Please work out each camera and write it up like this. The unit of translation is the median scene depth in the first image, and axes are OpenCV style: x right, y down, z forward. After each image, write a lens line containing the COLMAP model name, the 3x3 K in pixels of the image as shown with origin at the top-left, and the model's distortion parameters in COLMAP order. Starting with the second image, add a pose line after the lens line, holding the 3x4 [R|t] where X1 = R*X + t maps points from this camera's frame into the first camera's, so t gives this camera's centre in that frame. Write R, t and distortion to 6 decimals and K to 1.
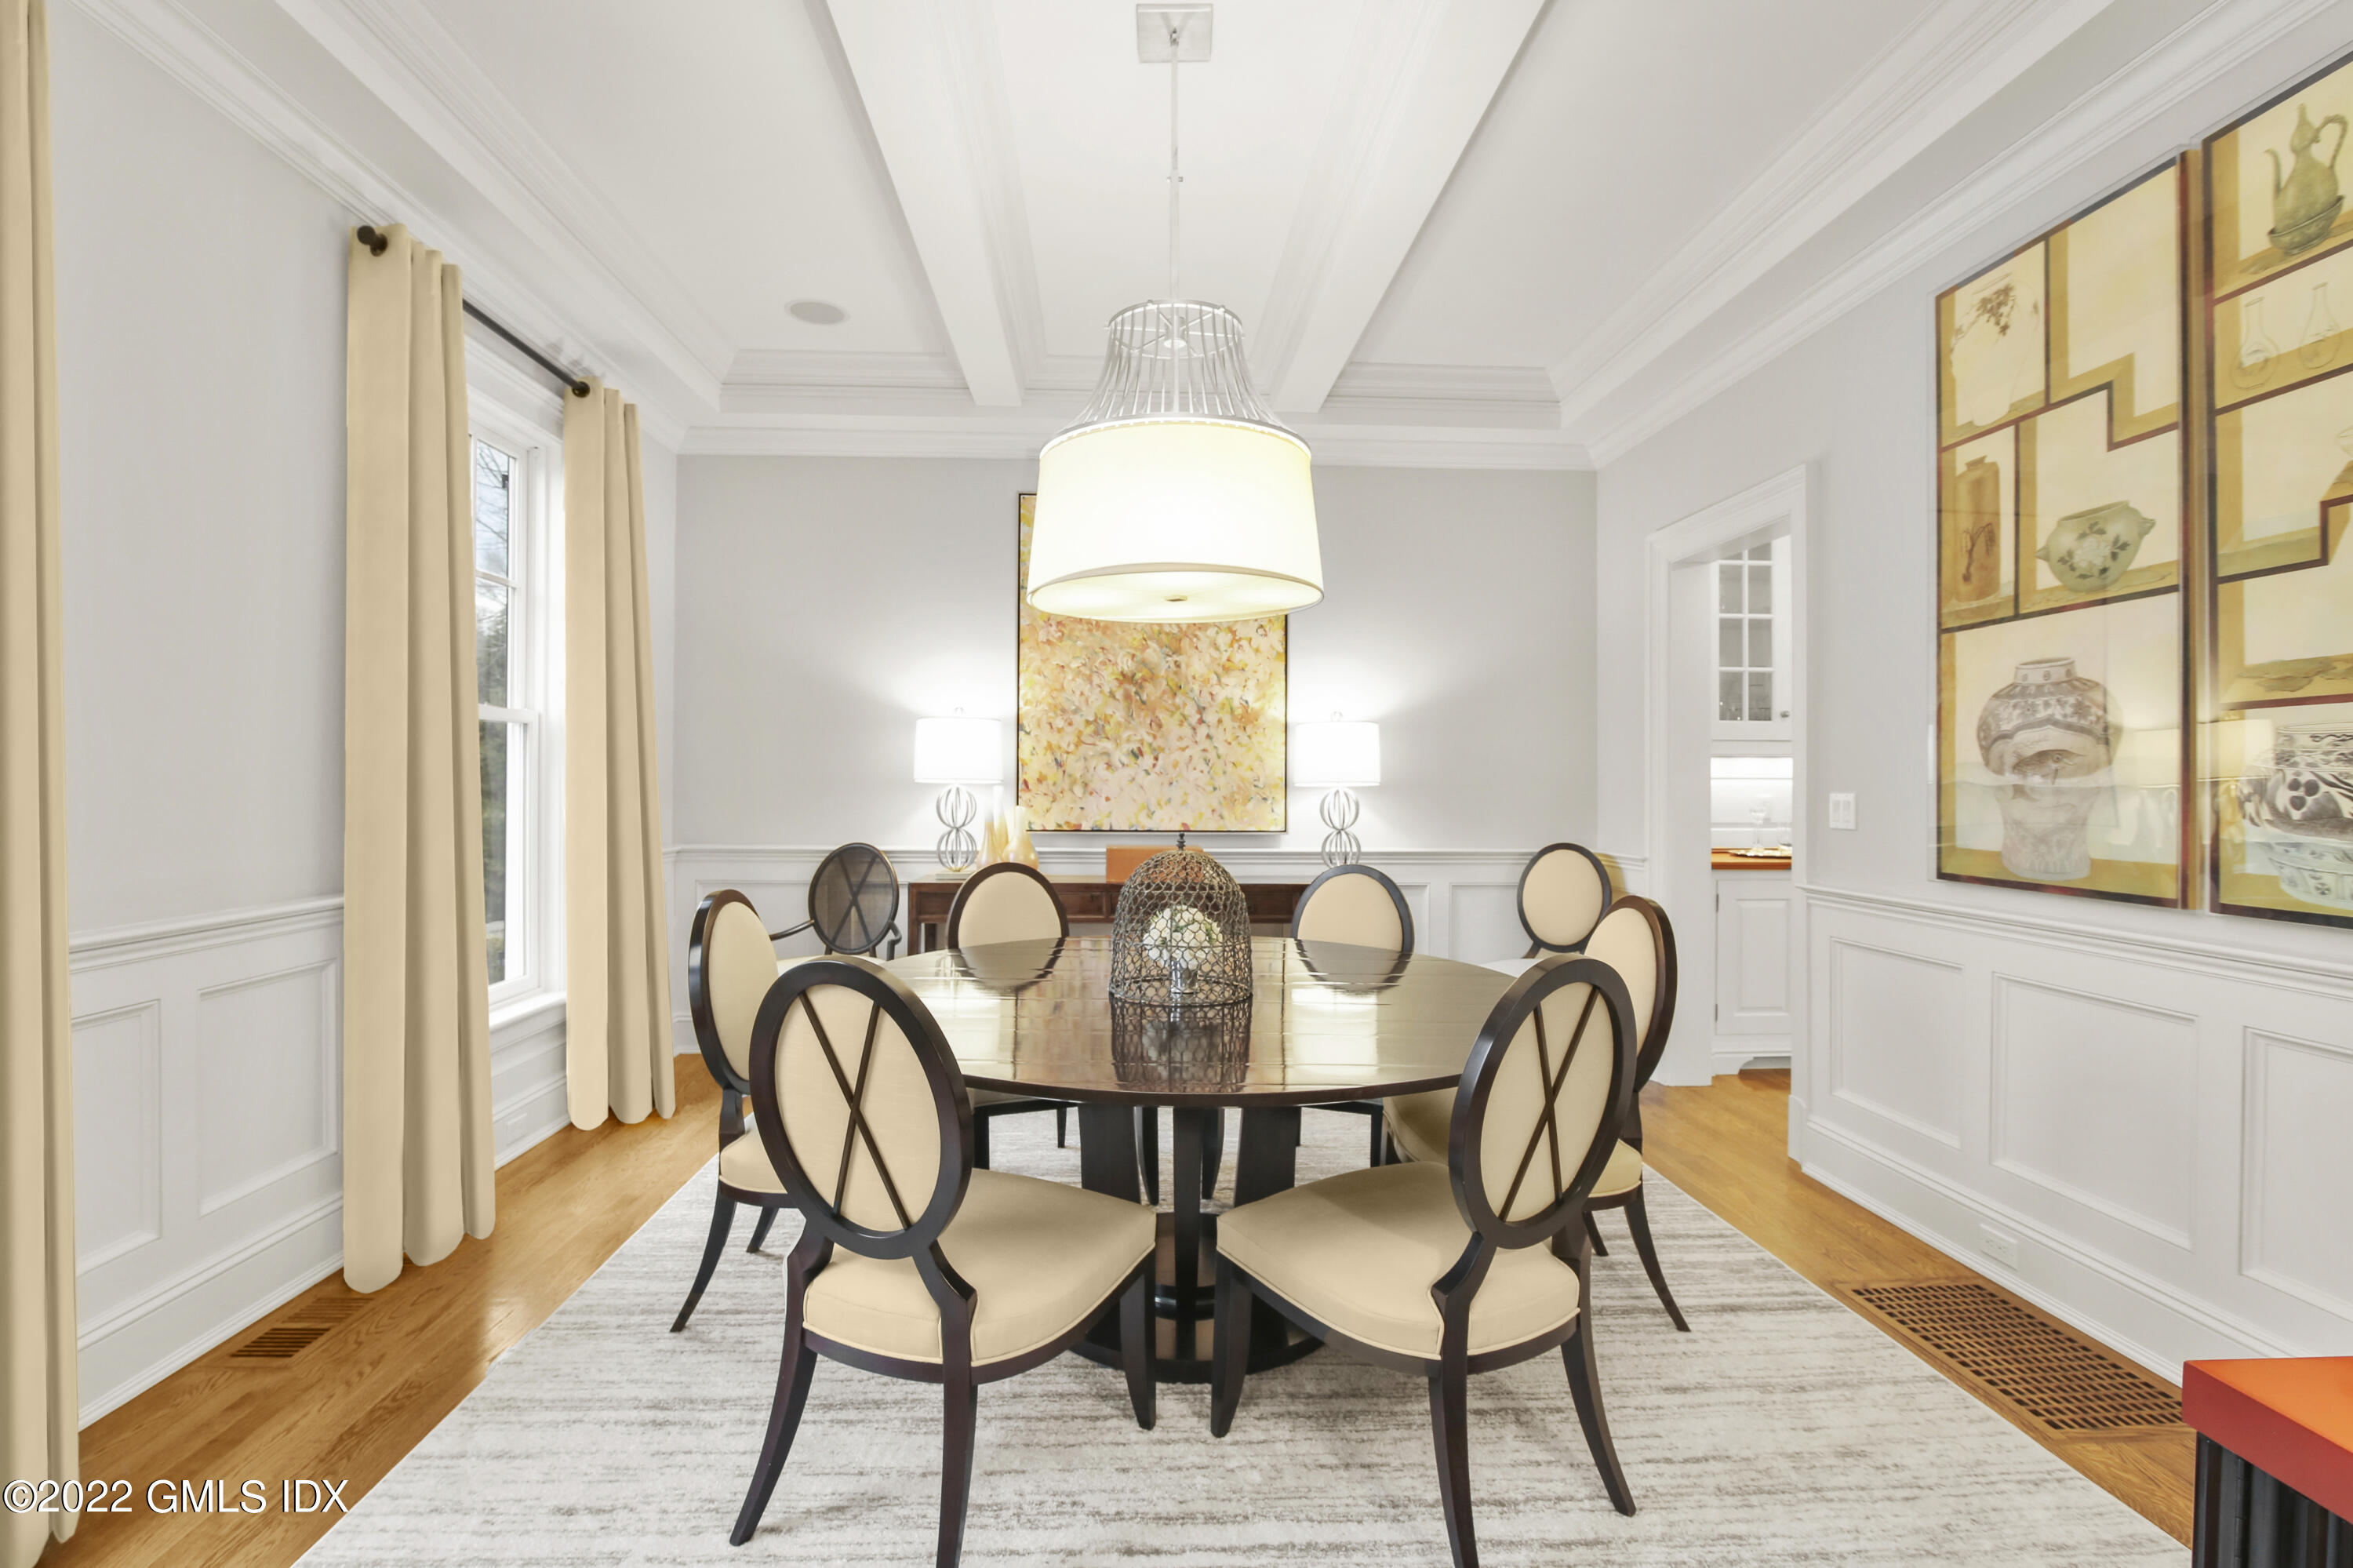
lens RADIAL K [[1084.0, 0, 1180.0], [0, 1084.0, 771.0], [0, 0, 1]] dist [-0.003169, -0.000483]
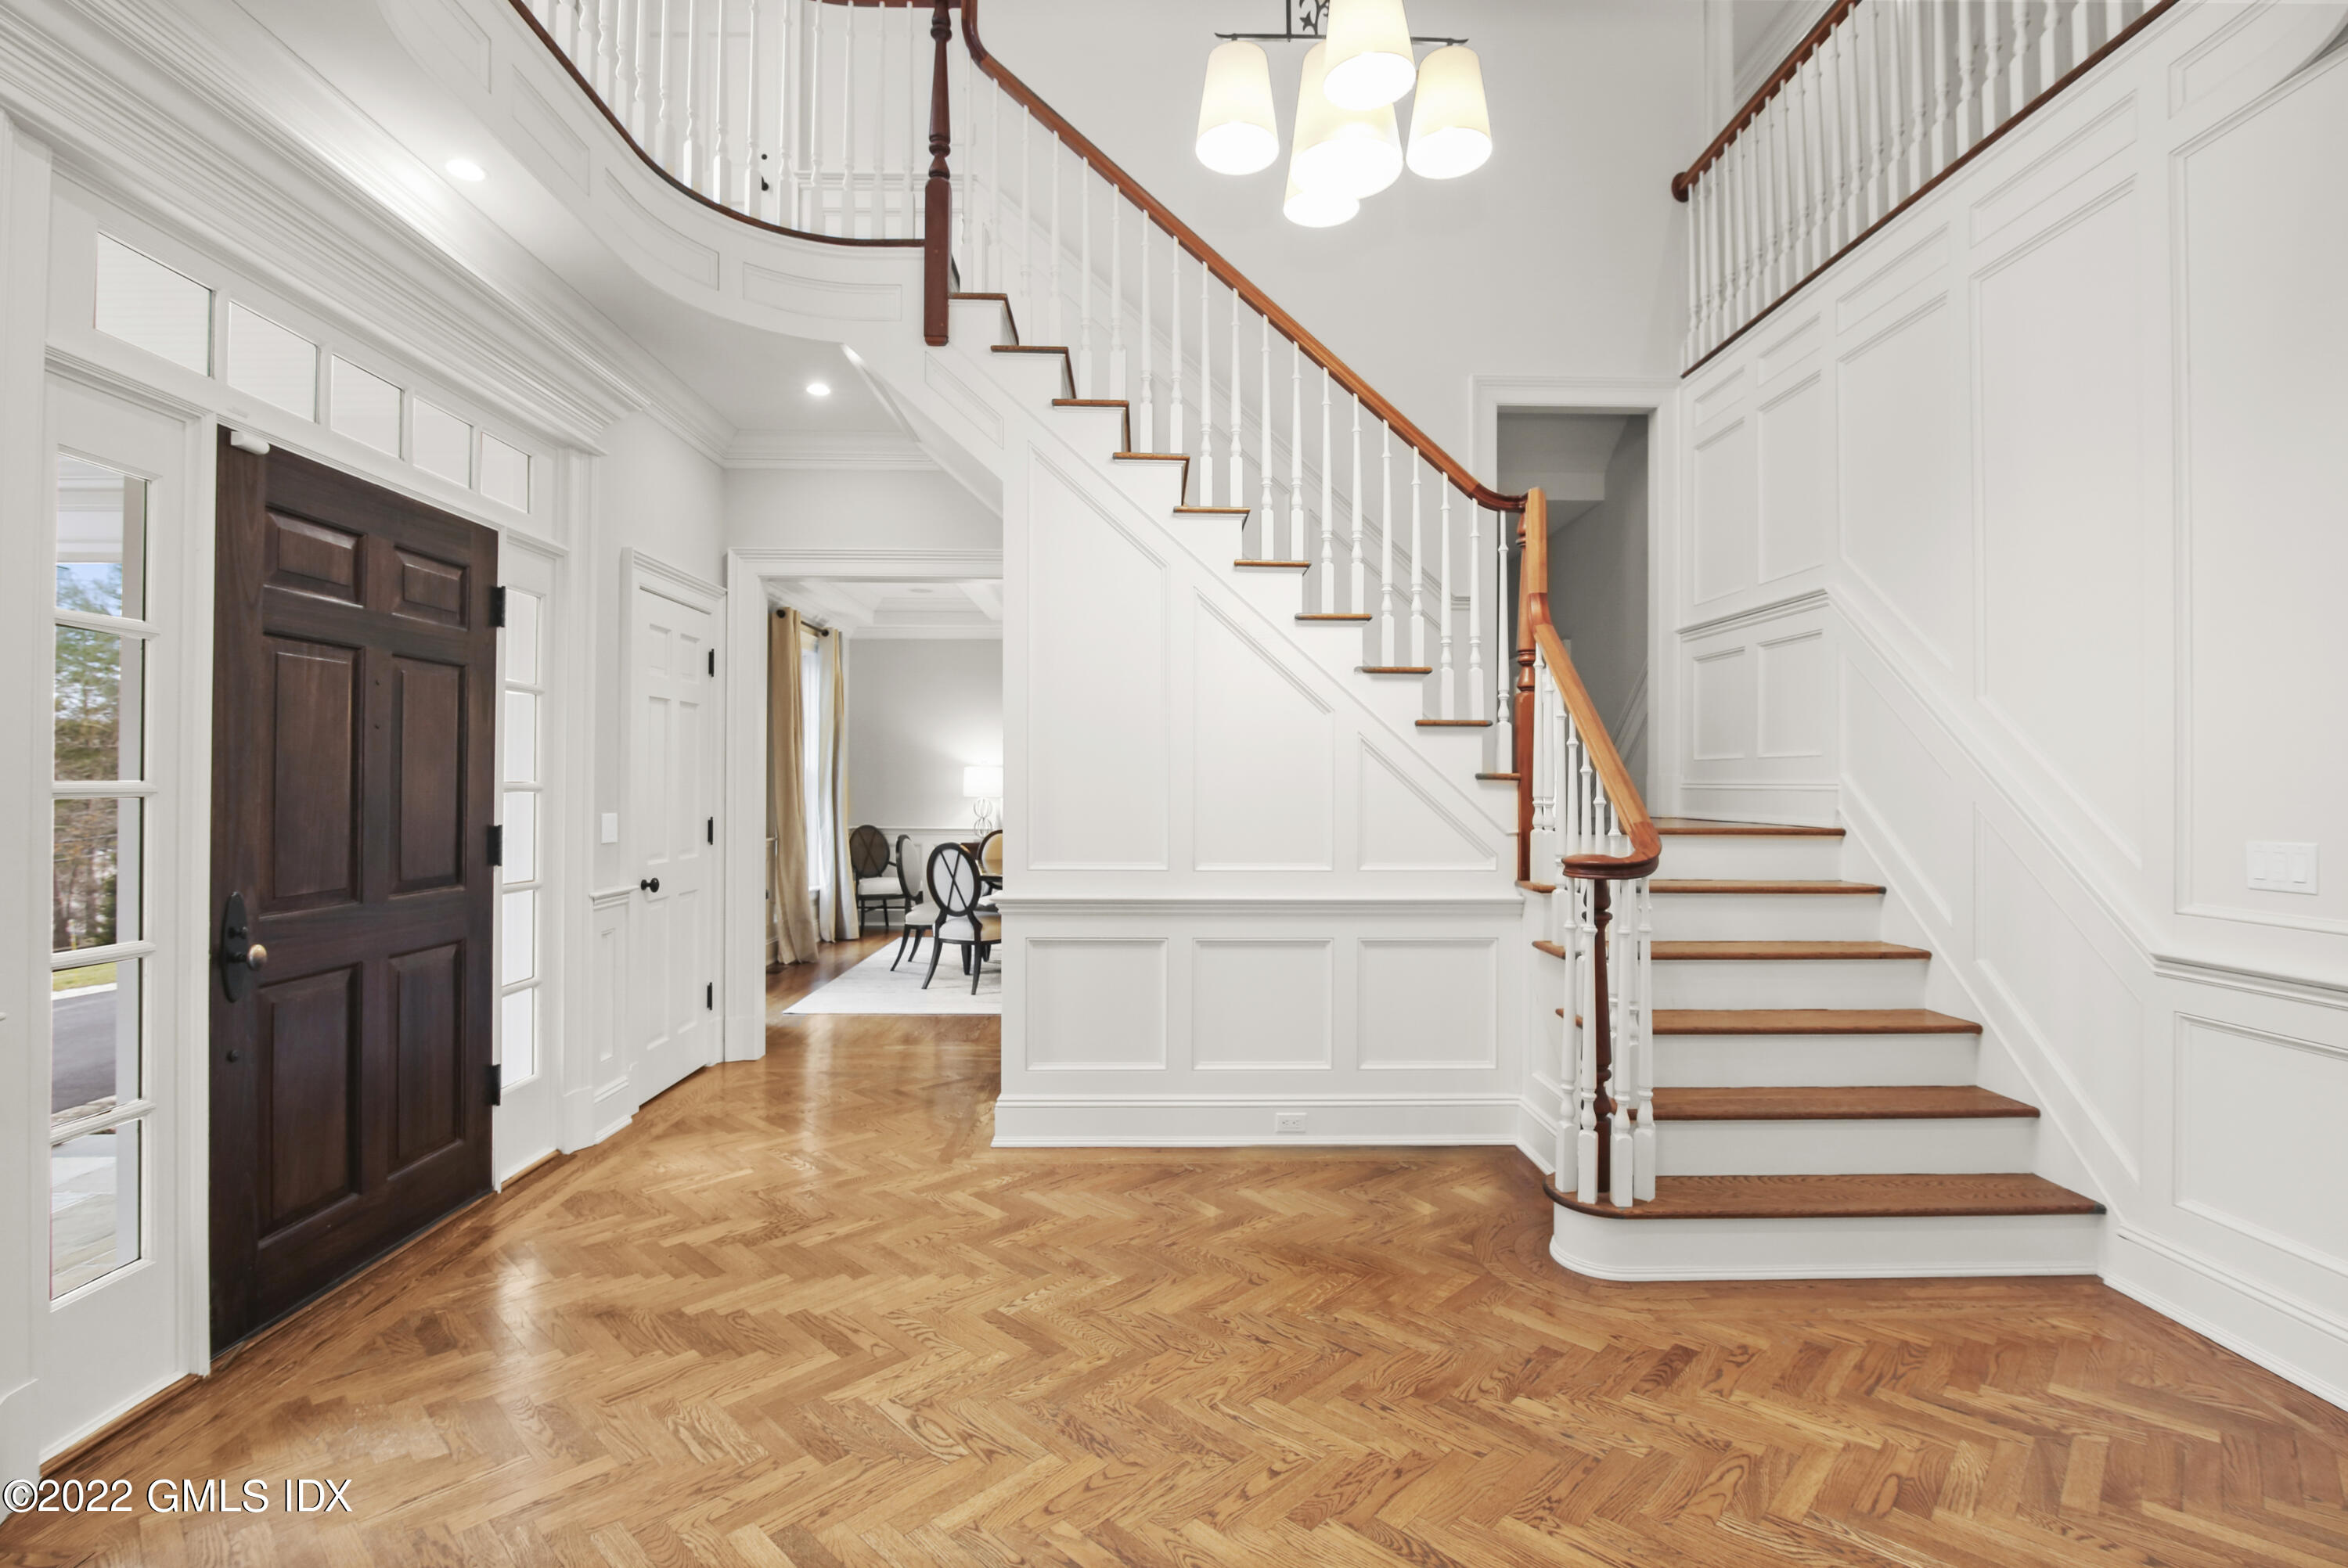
lens RADIAL K [[1081.5, 0, 1177.5], [0, 1081.5, 771.1], [0, 0, 1]] dist [-0.003169, -0.000483]
pose [[0.999256, 0.000288, -0.038573, 0.705436], [-0.000513, 0.999983, -0.005835, -0.083031], [0.038571, 0.005850, 0.999239, -3.047742]]
